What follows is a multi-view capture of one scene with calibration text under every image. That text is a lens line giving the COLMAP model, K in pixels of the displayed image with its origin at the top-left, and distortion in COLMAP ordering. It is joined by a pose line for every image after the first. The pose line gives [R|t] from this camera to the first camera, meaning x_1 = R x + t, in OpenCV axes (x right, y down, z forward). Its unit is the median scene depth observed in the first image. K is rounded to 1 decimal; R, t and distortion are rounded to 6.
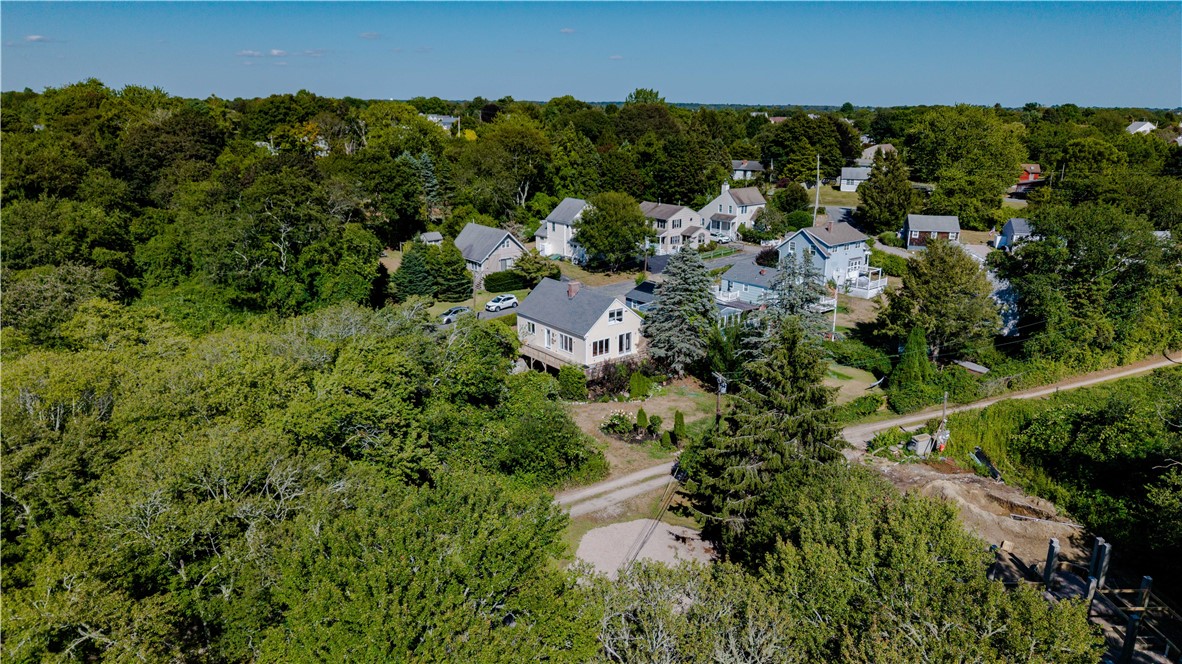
lens RADIAL K [[793.7, 0, 591.0], [0, 793.7, 332.6], [0, 0, 1]] dist [0.002072, -0.005090]
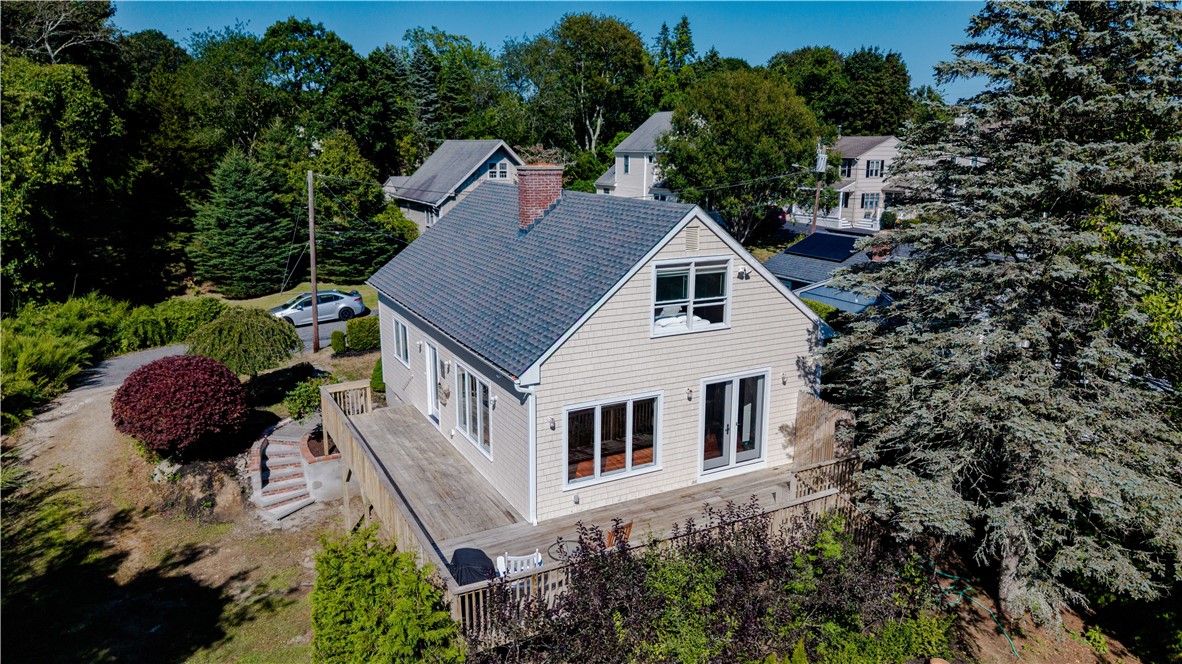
lens RADIAL K [[793.7, 0, 590.8], [0, 793.7, 331.1], [0, 0, 1]] dist [0.002072, -0.005090]
pose [[0.982427, 0.042524, -0.181739, 0.042849], [-0.052313, 0.997408, -0.049410, 0.000926], [0.179167, 0.058050, 0.982105, 0.770476]]
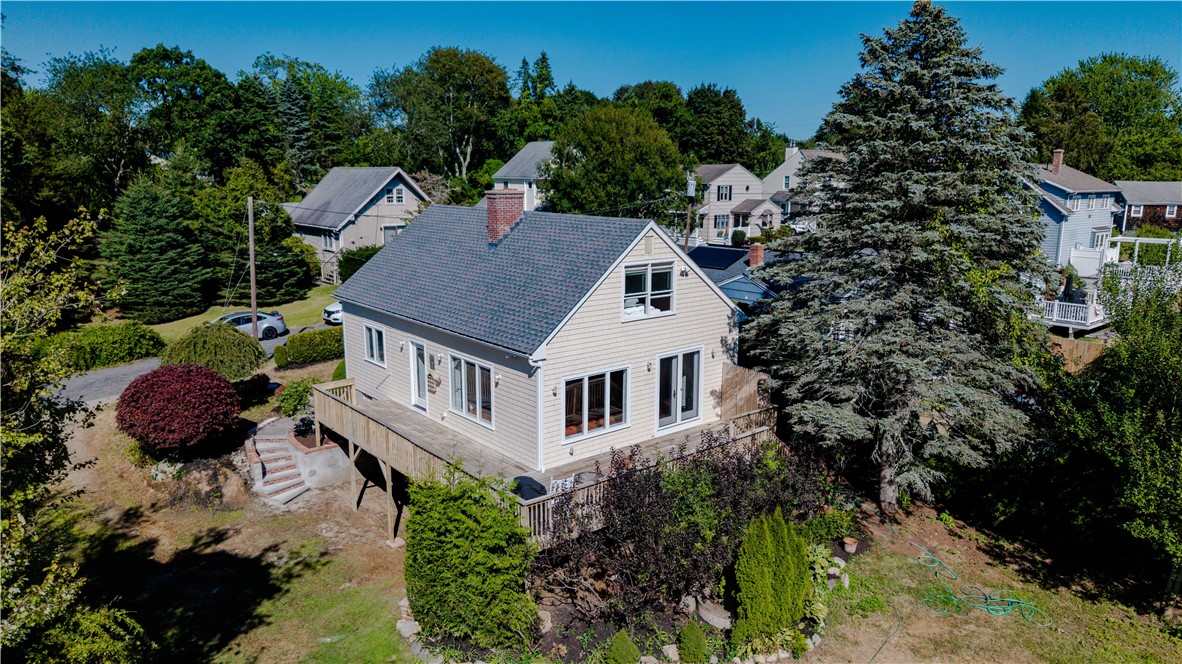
lens RADIAL K [[793.7, 0, 592.2], [0, 793.7, 331.3], [0, 0, 1]] dist [0.002072, -0.005090]
pose [[0.999906, -0.003889, 0.013178, 0.007682], [0.004998, 0.996349, -0.085226, 0.017087], [-0.012799, 0.085284, 0.996274, 0.712080]]
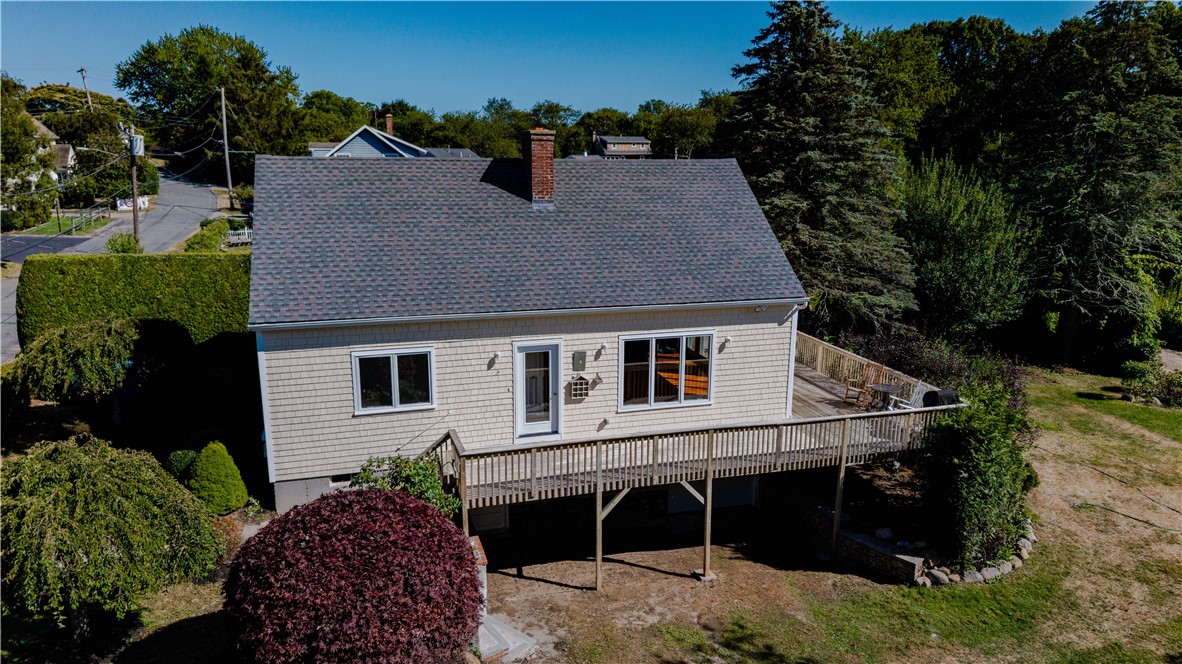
lens RADIAL K [[793.7, 0, 591.0], [0, 793.7, 330.3], [0, 0, 1]] dist [0.002072, -0.005090]
pose [[0.353720, -0.205728, 0.912446, -0.246319], [0.244641, 0.961903, 0.122041, -0.031189], [-0.902792, 0.180053, 0.390573, 0.918510]]
